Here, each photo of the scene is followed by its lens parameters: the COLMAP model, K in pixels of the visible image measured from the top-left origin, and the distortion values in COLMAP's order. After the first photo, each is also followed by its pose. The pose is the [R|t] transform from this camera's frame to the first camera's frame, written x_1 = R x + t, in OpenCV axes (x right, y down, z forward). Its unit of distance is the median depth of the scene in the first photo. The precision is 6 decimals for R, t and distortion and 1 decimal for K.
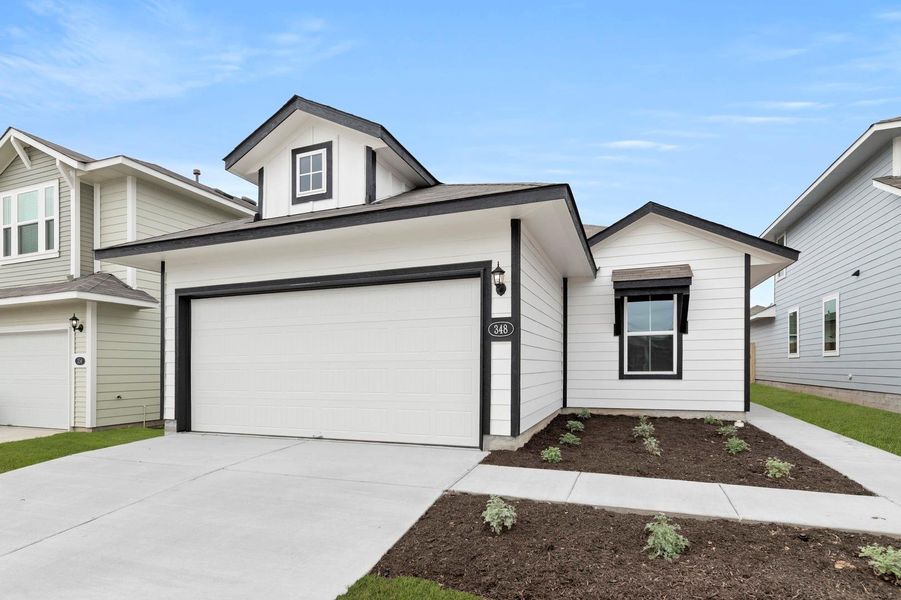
lens RADIAL K [[403.7, 0, 447.5], [0, 403.7, 373.2], [0, 0, 1]] dist [-0.002211, -0.000419]
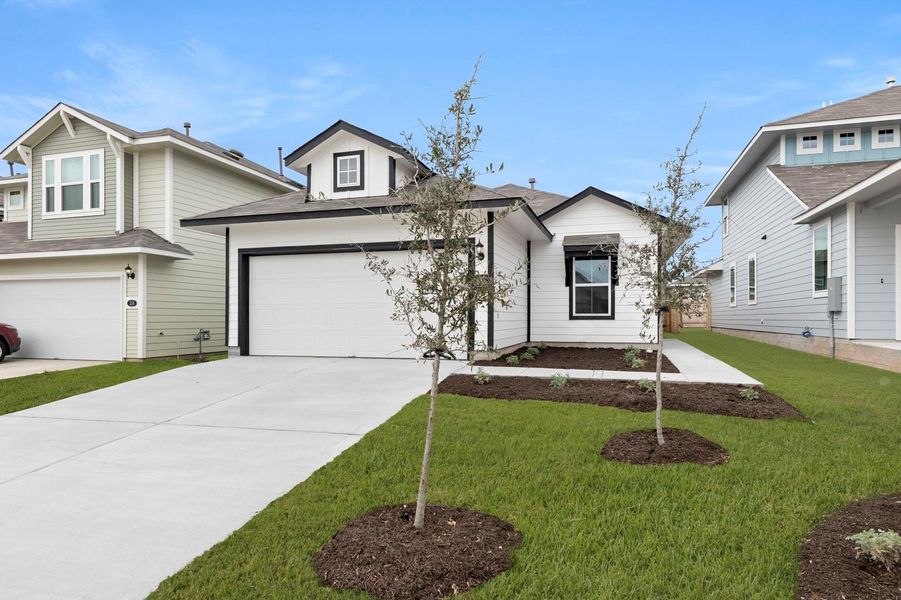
lens RADIAL K [[438.9, 0, 450.5], [0, 438.9, 300.0], [0, 0, 1]] dist [-0.000092, 0.000354]
pose [[0.997146, 0.006841, 0.075181, -0.065165], [-0.002699, 0.998479, -0.055060, 0.031064], [-0.075443, 0.054700, 0.995649, -0.389745]]
